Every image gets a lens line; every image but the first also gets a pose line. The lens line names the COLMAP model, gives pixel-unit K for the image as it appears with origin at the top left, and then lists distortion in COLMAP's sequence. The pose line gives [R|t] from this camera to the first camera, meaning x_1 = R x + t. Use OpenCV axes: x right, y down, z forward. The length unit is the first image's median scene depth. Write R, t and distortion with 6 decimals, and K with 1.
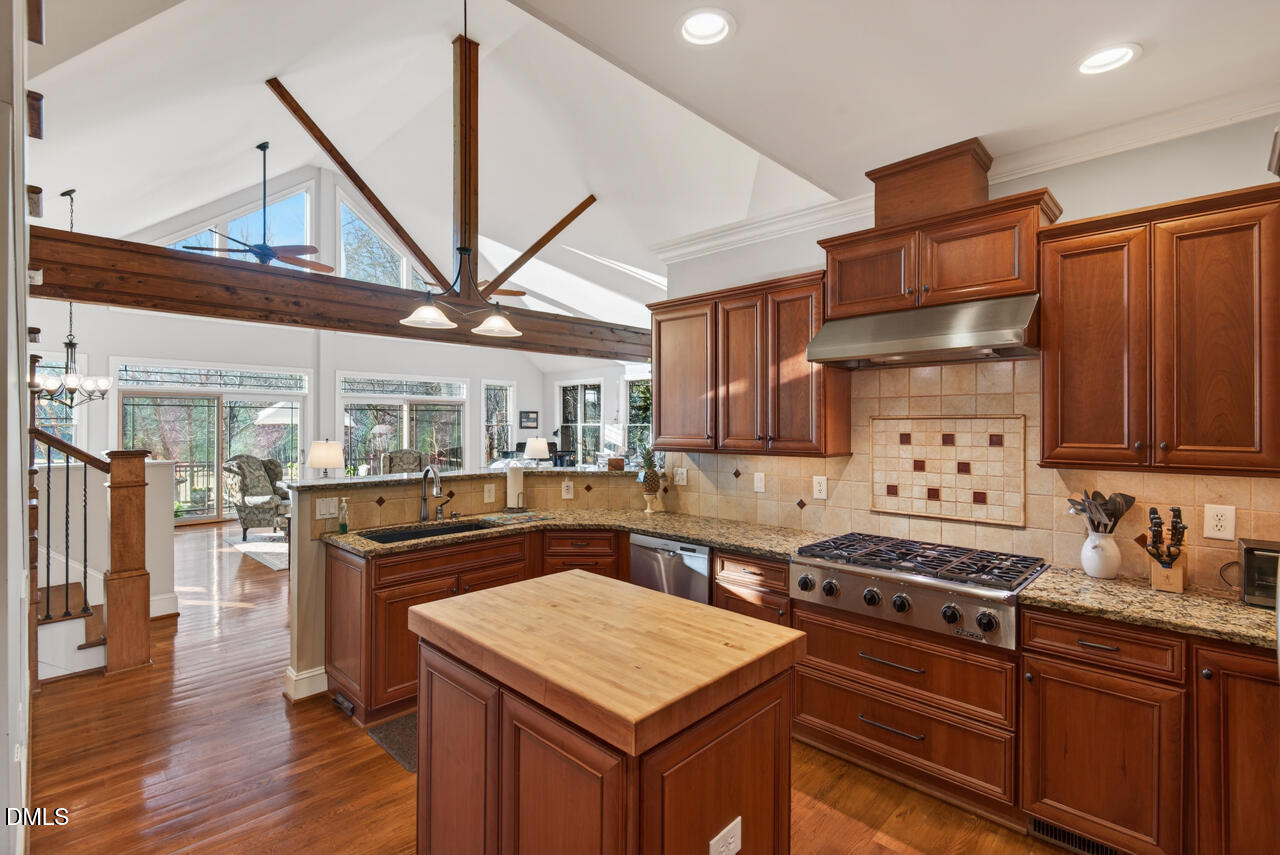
lens RADIAL K [[584.7, 0, 631.8], [0, 584.7, 402.1], [0, 0, 1]] dist [0.003795, -0.004482]
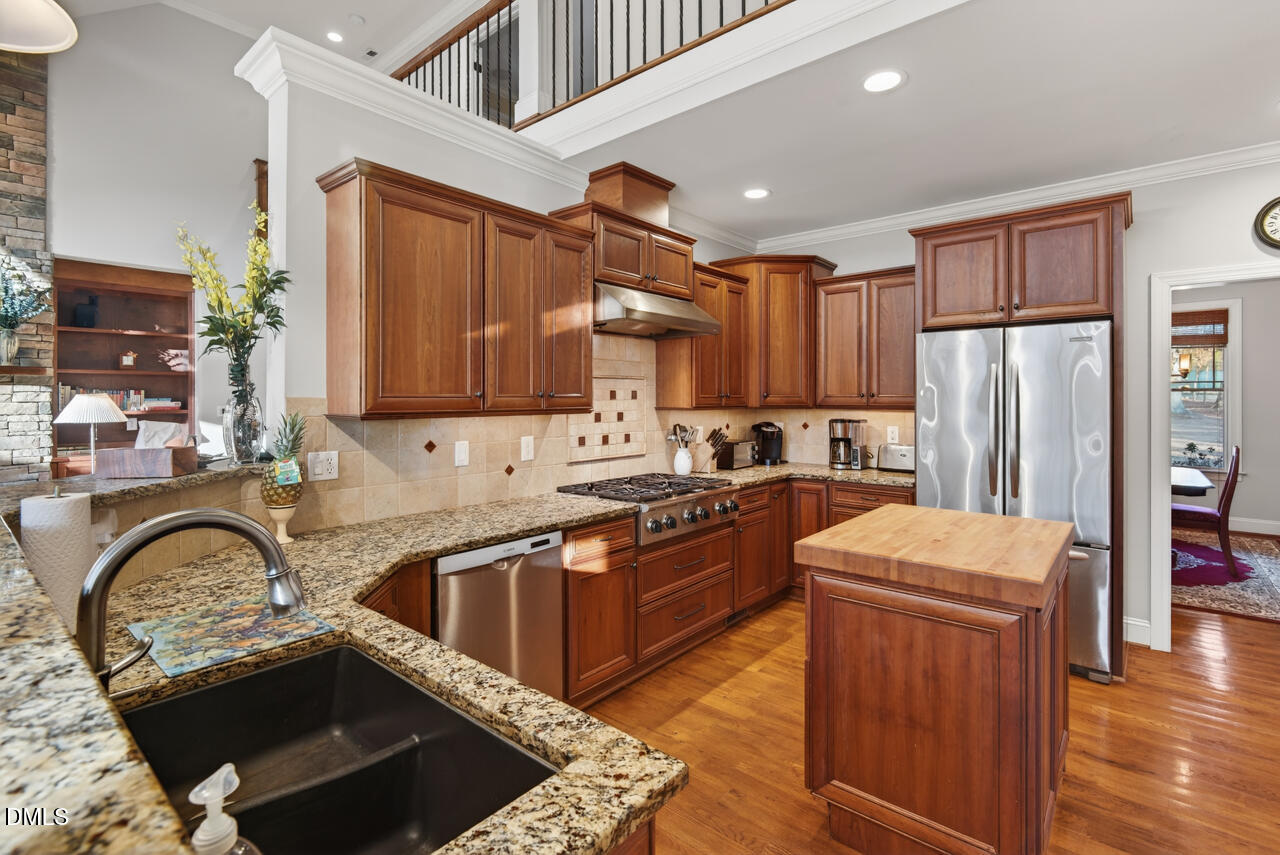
lens RADIAL K [[584.7, 0, 628.0], [0, 584.7, 400.3], [0, 0, 1]] dist [0.003795, -0.004482]
pose [[-0.059776, 0.000379, 0.998212, -0.613881], [-0.032842, 0.999458, -0.002346, 0.065637], [-0.997671, -0.032924, -0.059731, 0.887232]]
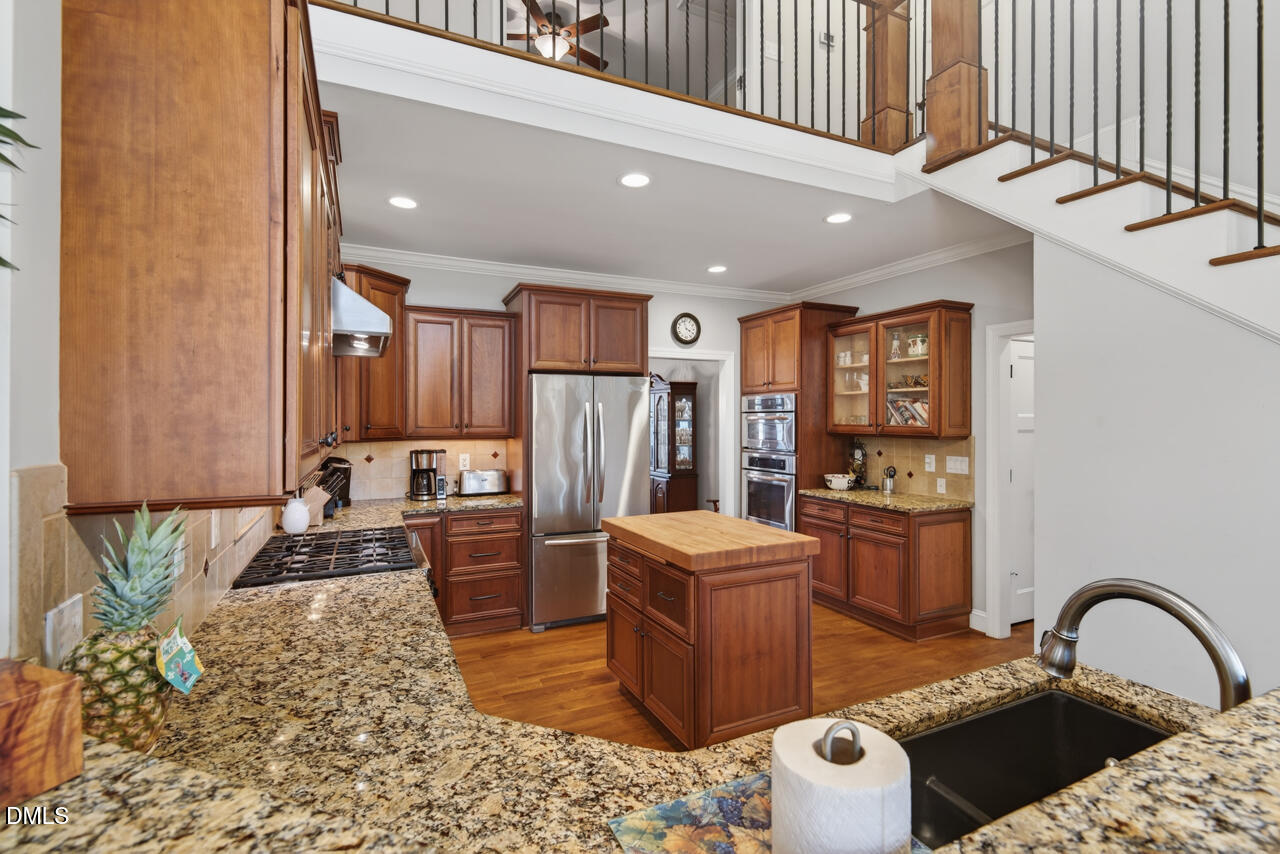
lens RADIAL K [[584.7, 0, 634.8], [0, 584.7, 421.8], [0, 0, 1]] dist [0.003795, -0.004482]
pose [[-0.933133, 0.001641, 0.359529, -0.244151], [-0.008874, 0.999580, -0.027595, 0.058671], [-0.359423, -0.028940, -0.932726, 1.364317]]
